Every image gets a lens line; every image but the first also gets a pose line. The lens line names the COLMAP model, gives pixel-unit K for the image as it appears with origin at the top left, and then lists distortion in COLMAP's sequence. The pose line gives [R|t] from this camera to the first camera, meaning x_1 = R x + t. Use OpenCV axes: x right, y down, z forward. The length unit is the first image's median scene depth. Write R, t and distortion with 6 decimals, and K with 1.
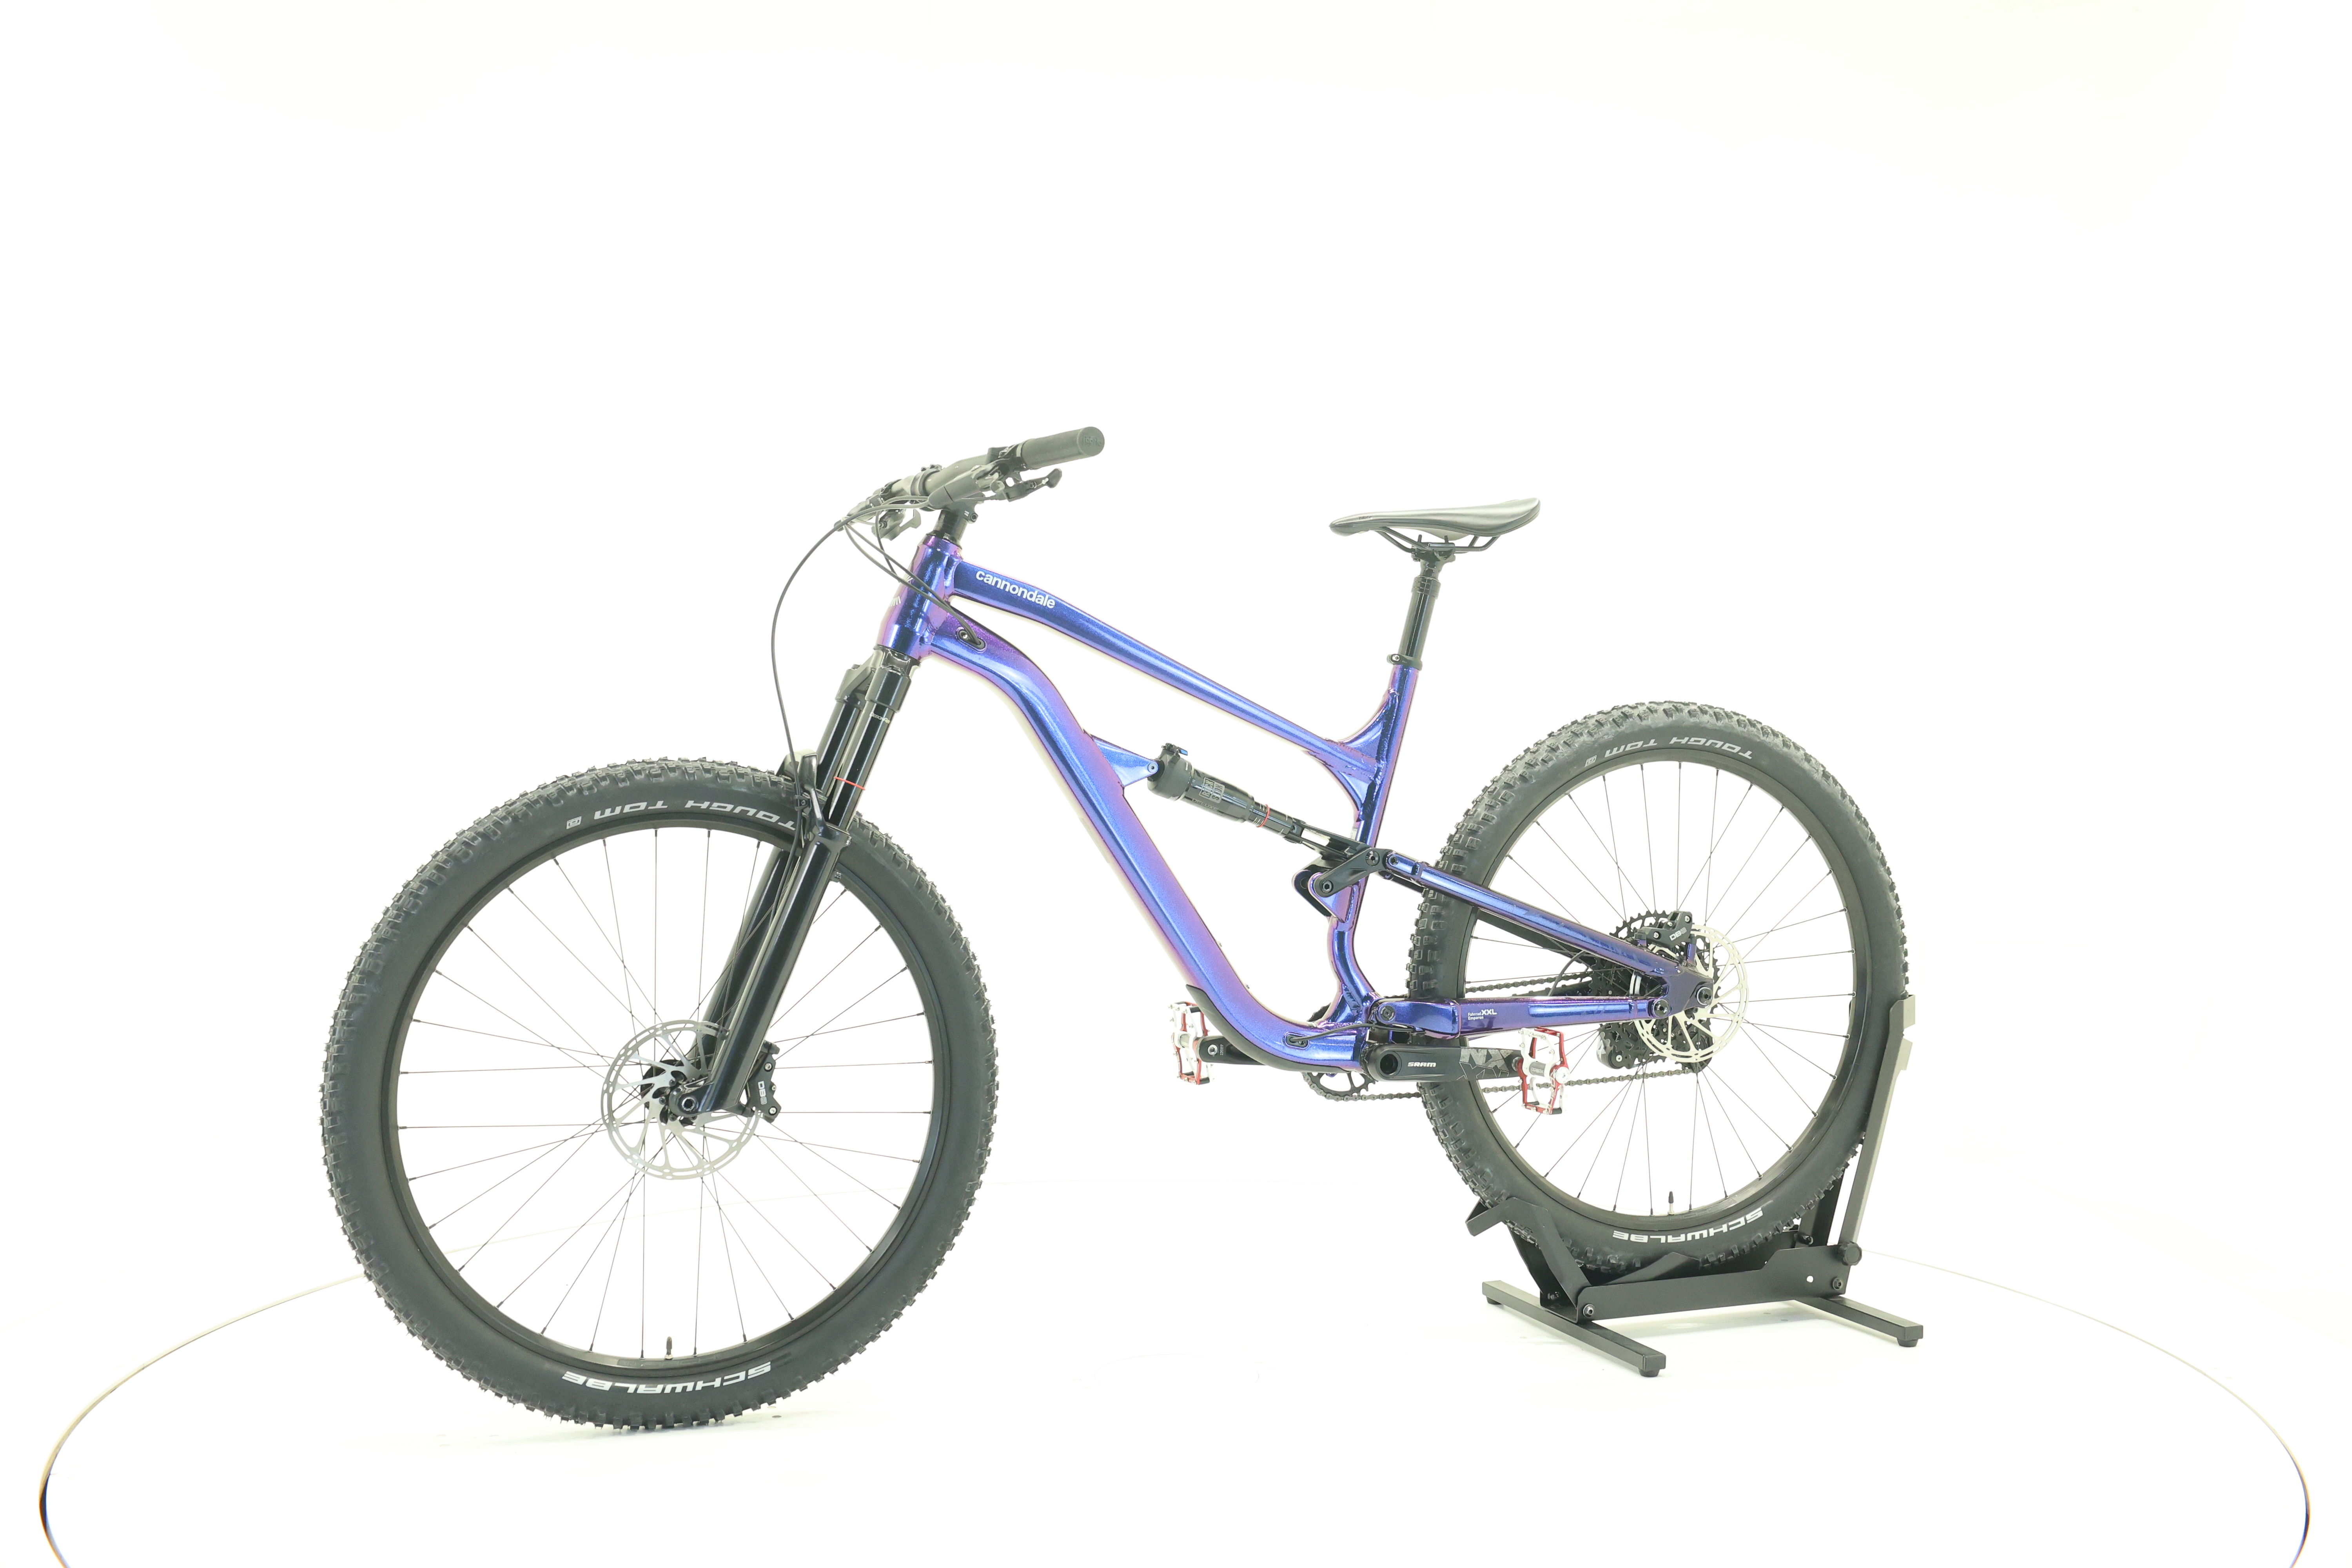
lens RADIAL K [[2446.4, 0, 1180.5], [0, 2446.4, 788.1], [0, 0, 1]] dist [-0.001779, 0.000000]
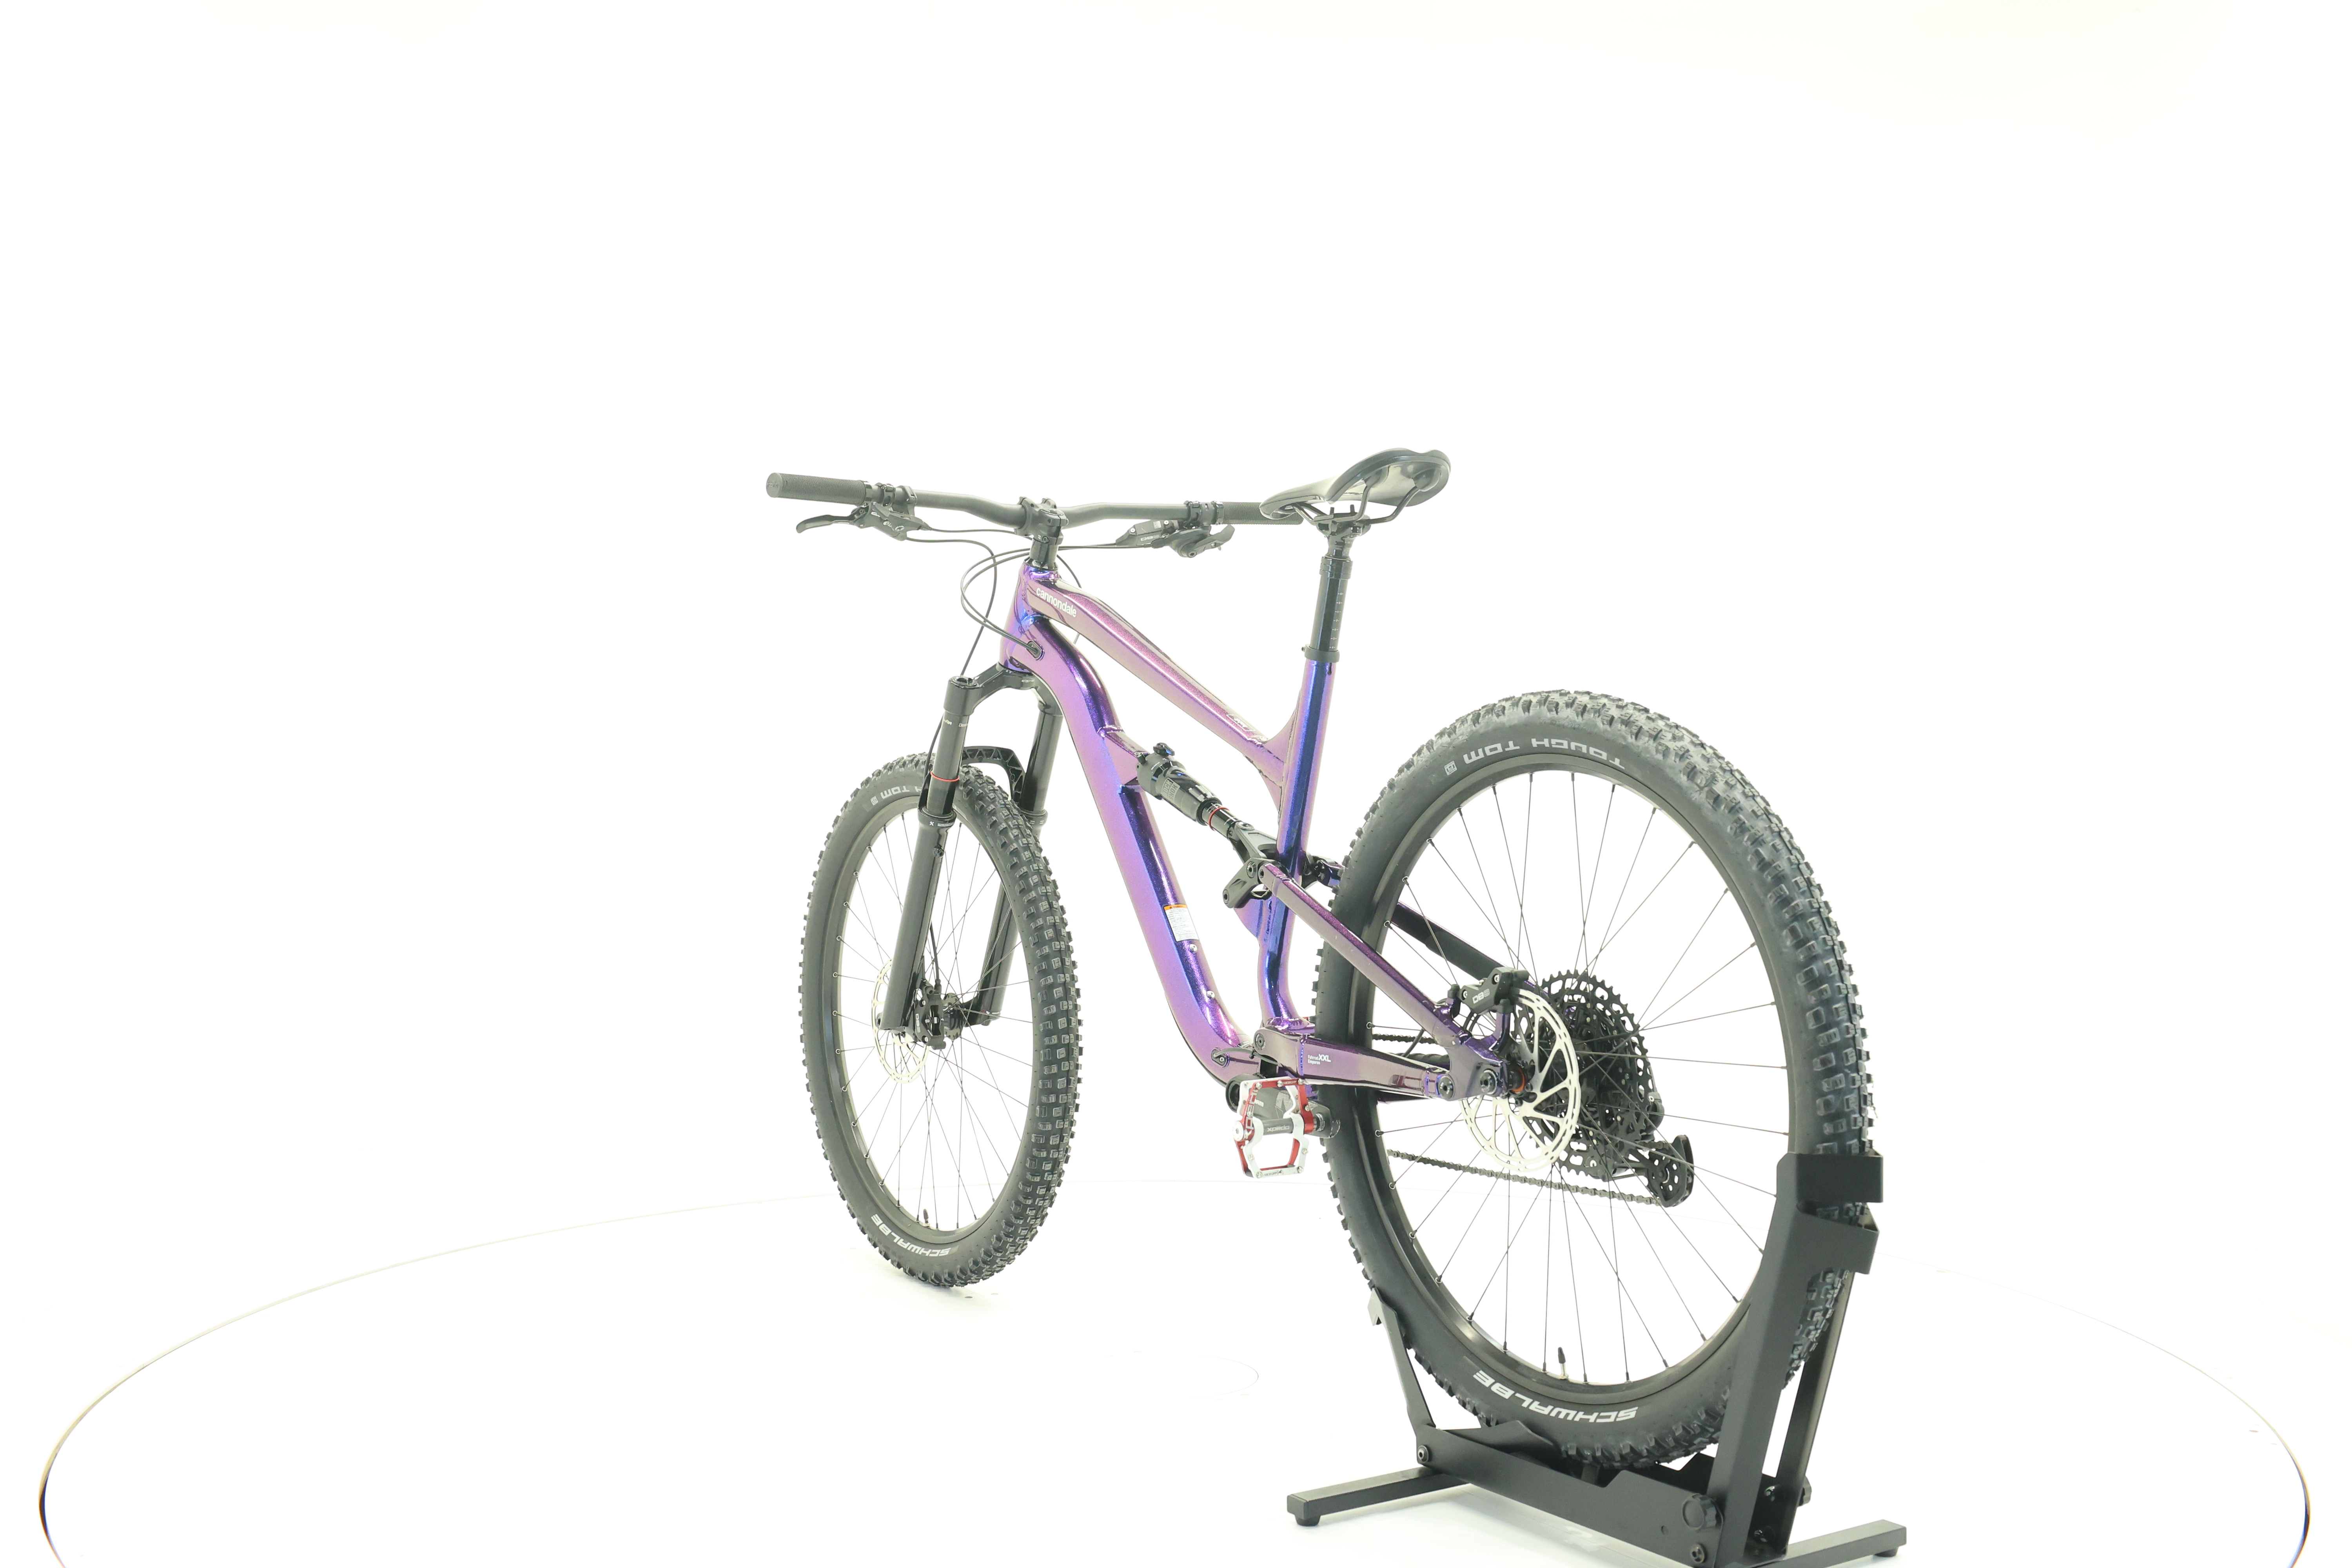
lens RADIAL K [[2446.4, 0, 1190.9], [0, 2446.4, 773.8], [0, 0, 1]] dist [-0.001779, 0.000000]
pose [[0.225873, 0.013820, -0.974059, 0.936416], [-0.025649, 0.999637, 0.008235, -0.013813], [0.973819, 0.023124, 0.226145, 0.747023]]
